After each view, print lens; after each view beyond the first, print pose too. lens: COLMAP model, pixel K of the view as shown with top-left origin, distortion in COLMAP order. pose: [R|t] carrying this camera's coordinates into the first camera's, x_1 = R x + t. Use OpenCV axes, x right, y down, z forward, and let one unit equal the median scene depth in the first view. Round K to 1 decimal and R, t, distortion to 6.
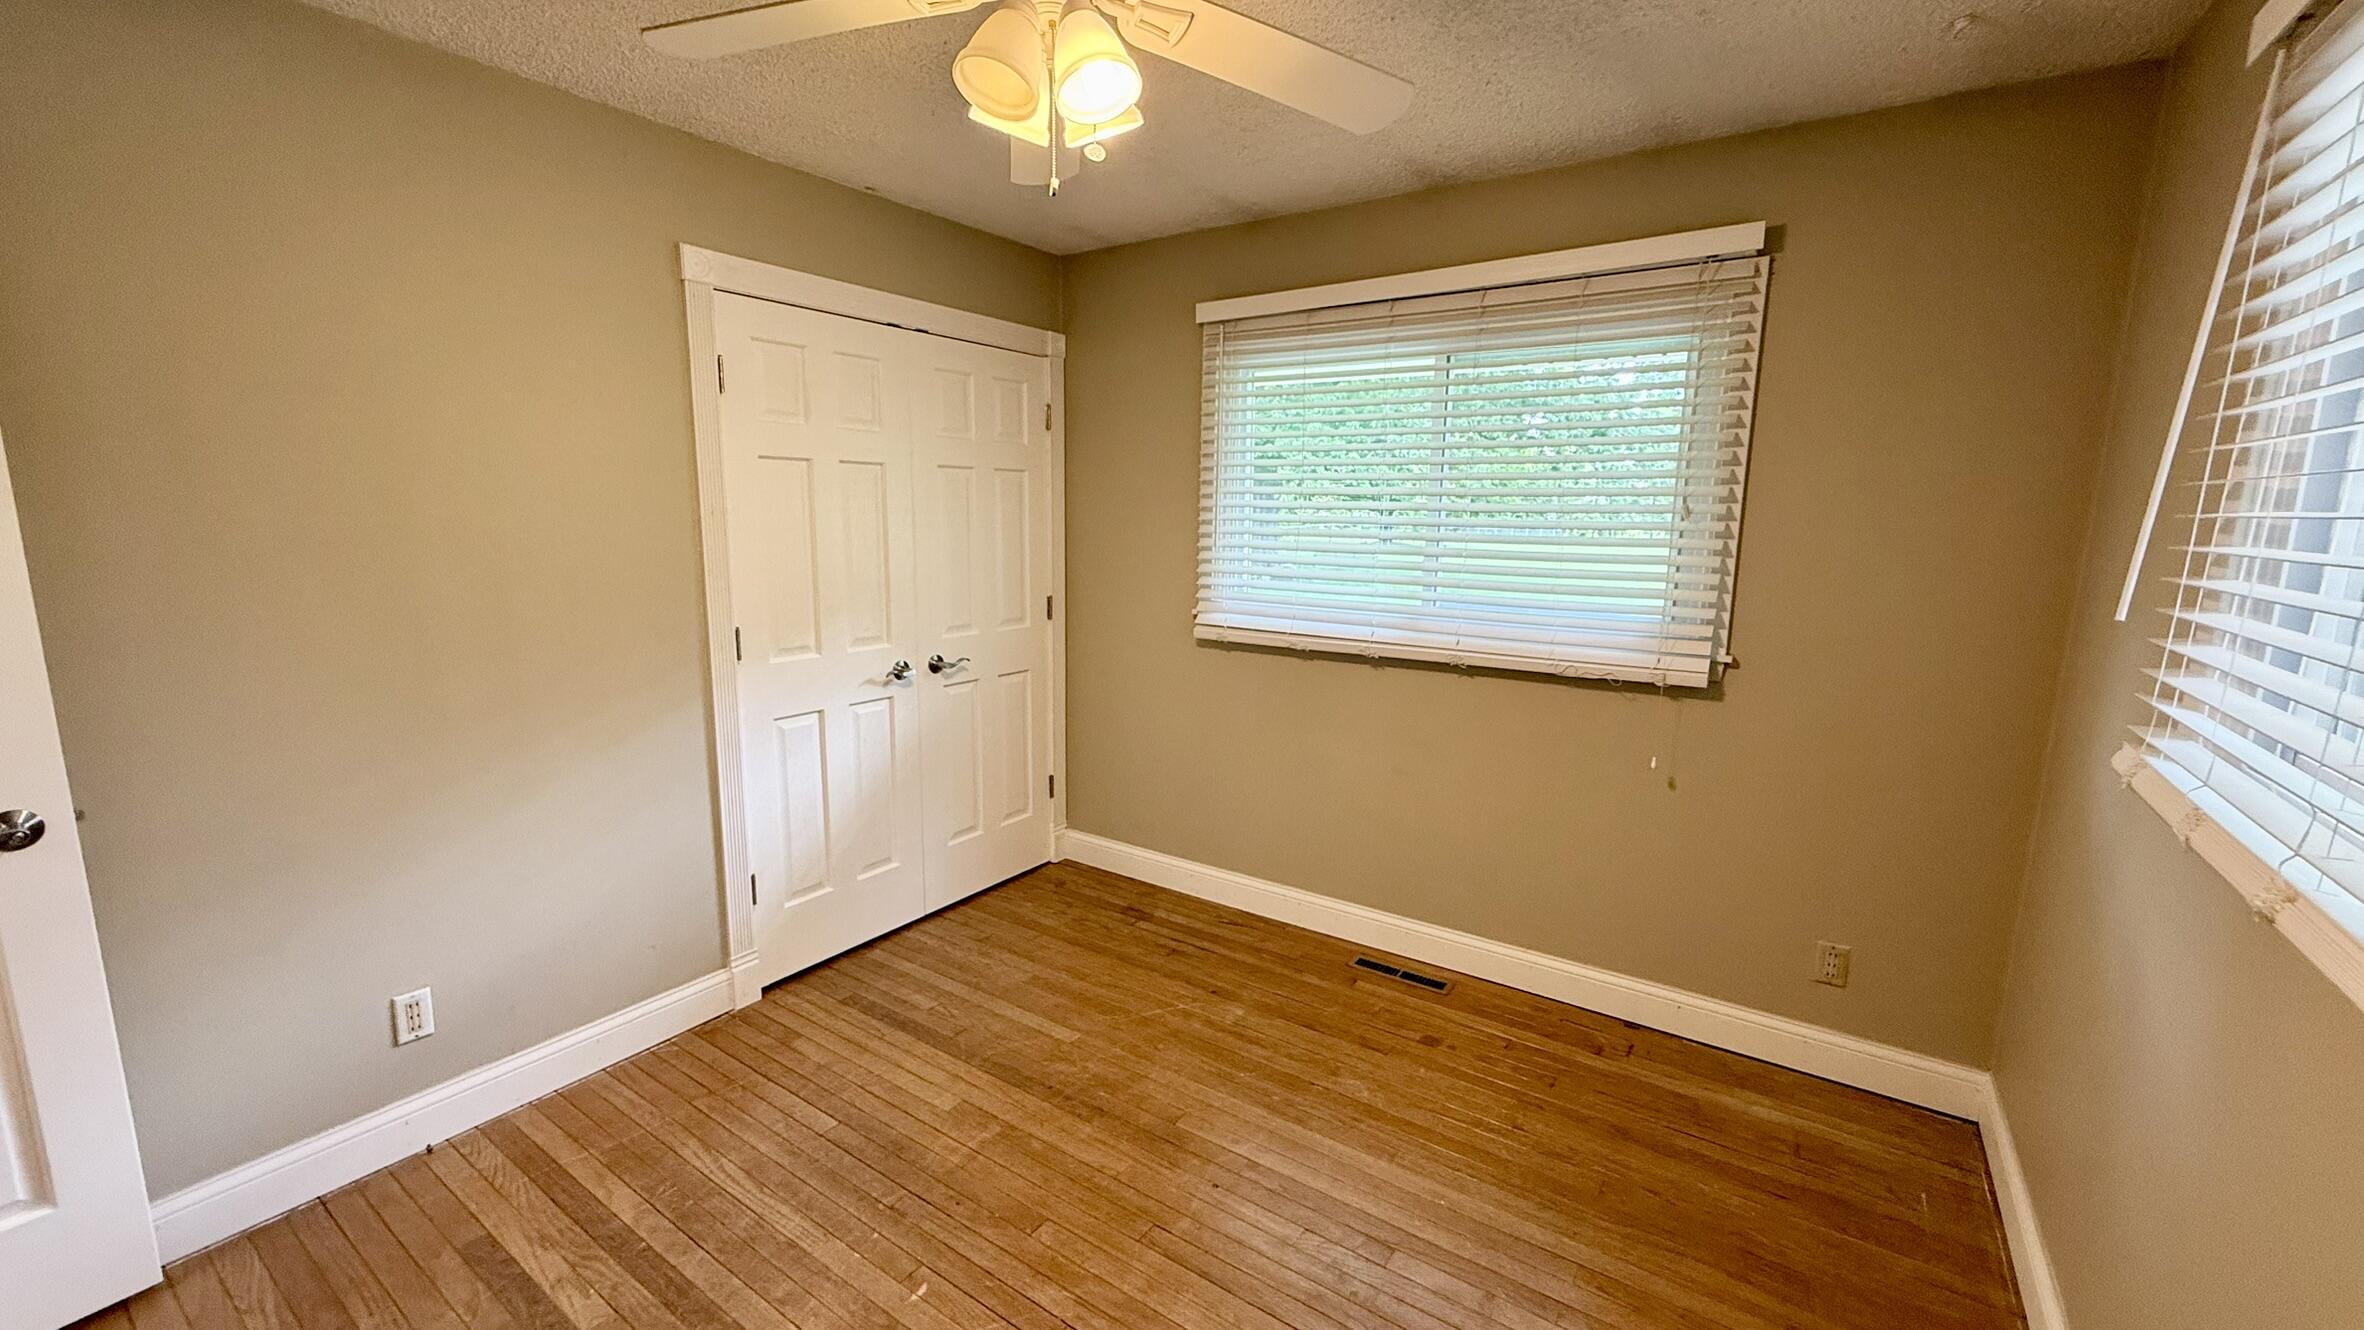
lens RADIAL K [[941.4, 0, 1174.2], [0, 941.4, 668.9], [0, 0, 1]] dist [0.000722, -0.000250]
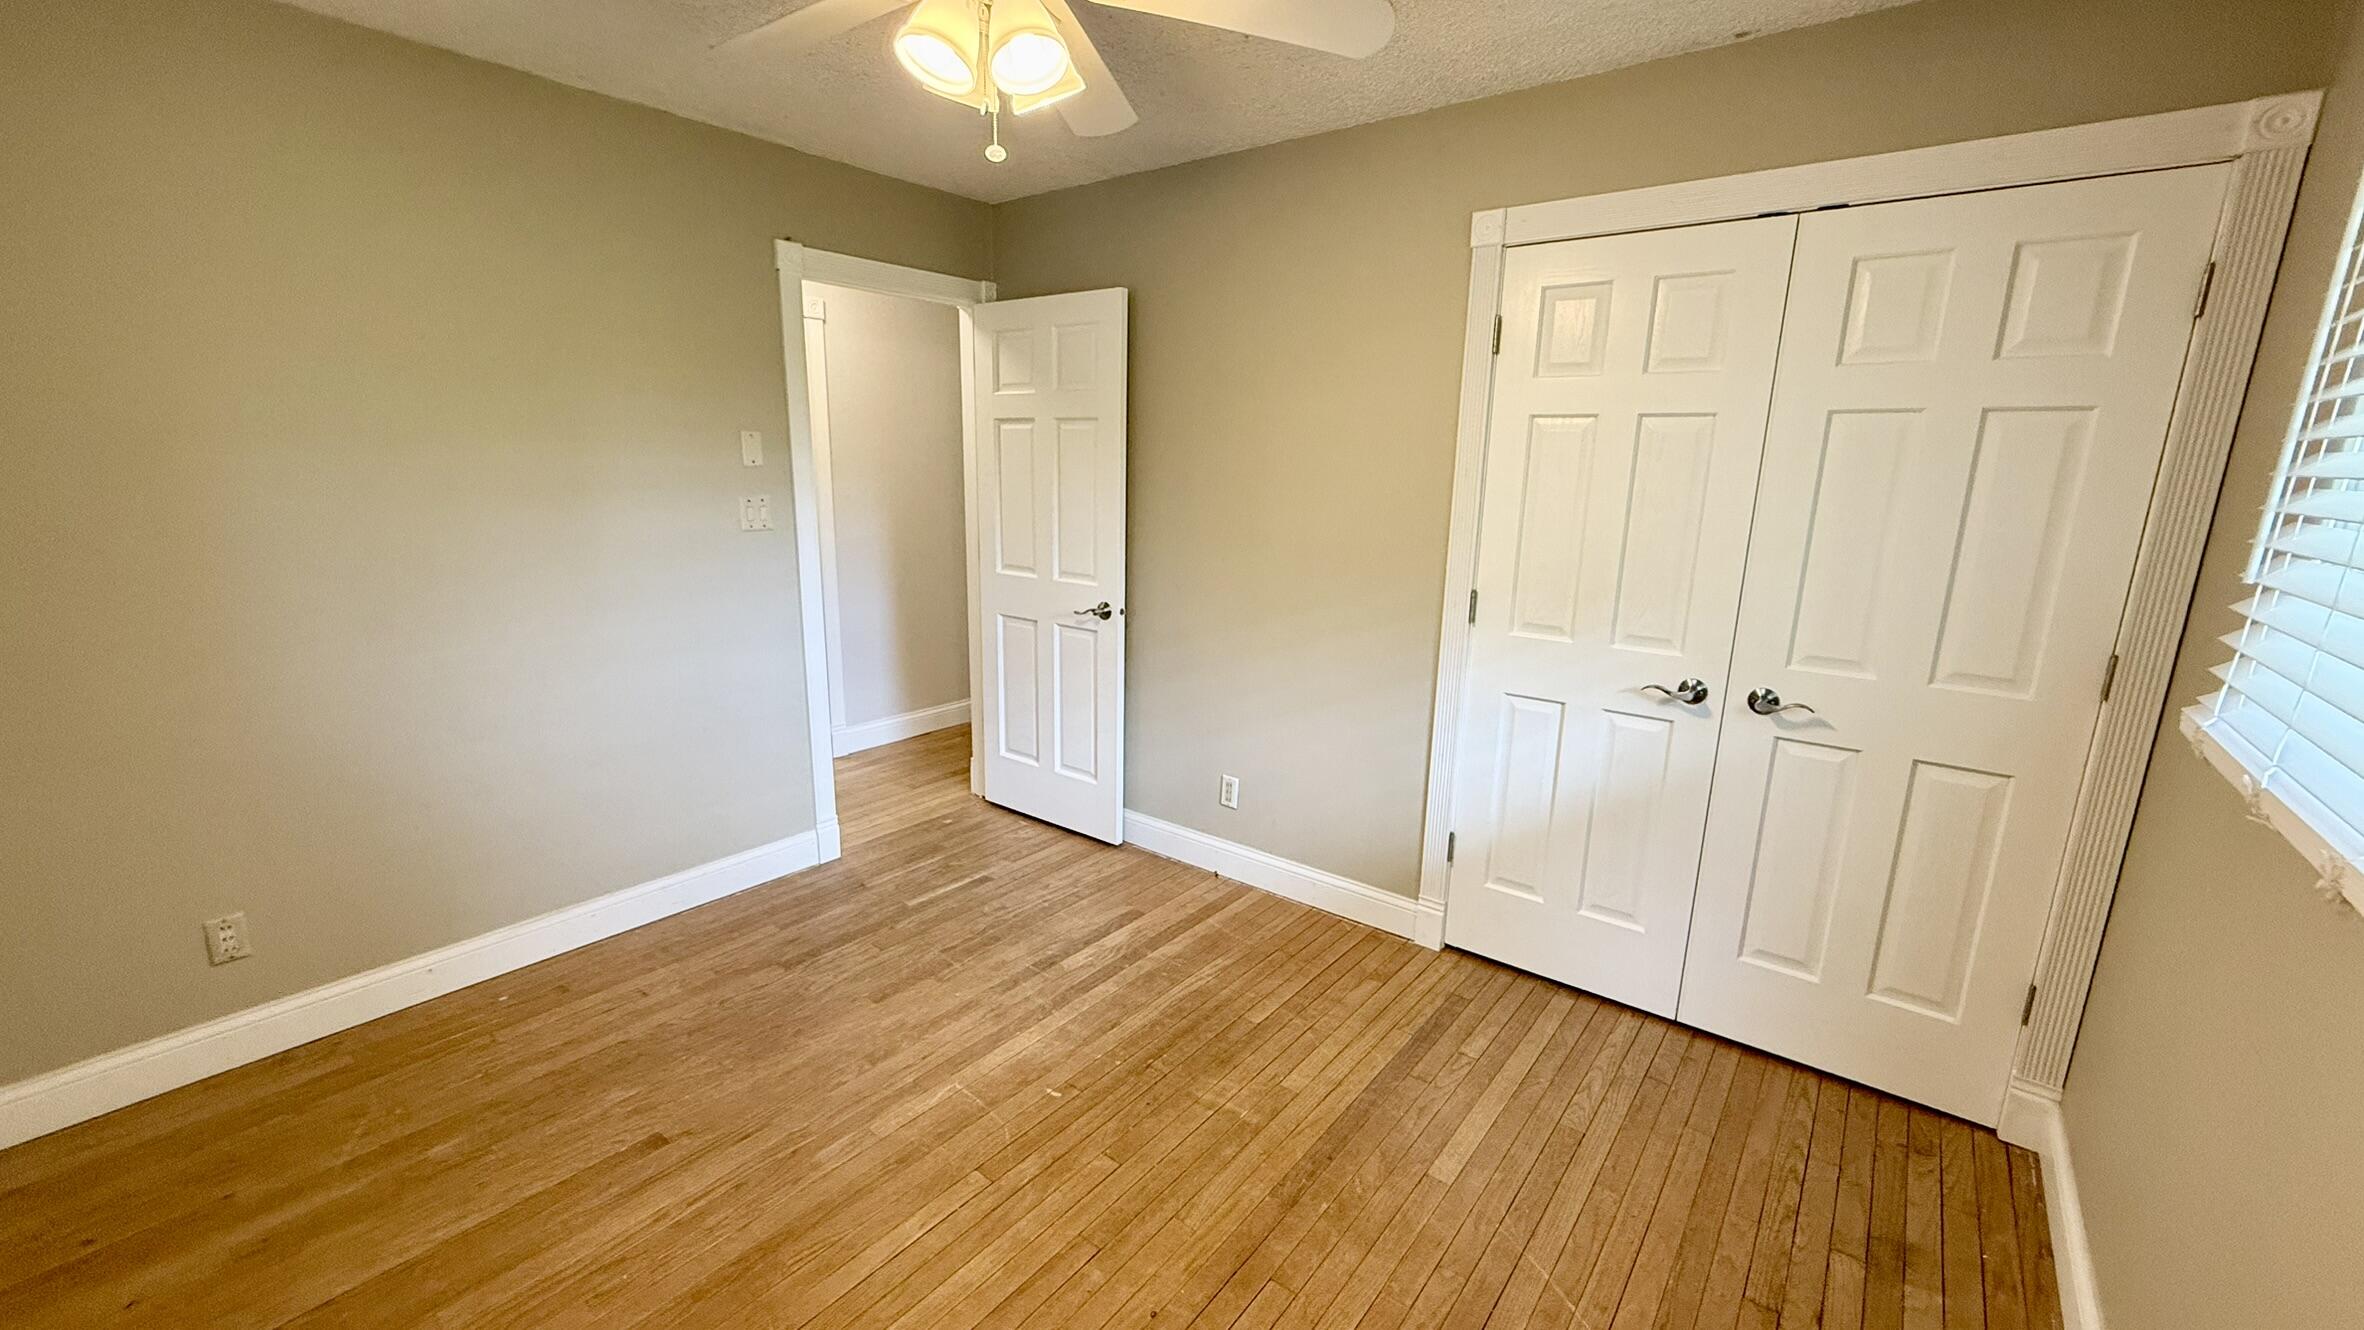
lens RADIAL K [[941.4, 0, 1174.2], [0, 941.4, 668.9], [0, 0, 1]] dist [0.000722, -0.000250]
pose [[-0.062469, 0.202824, -0.977220, 0.558489], [-0.191491, 0.958506, 0.211181, -0.114209], [0.979504, 0.200322, -0.021038, 0.727731]]
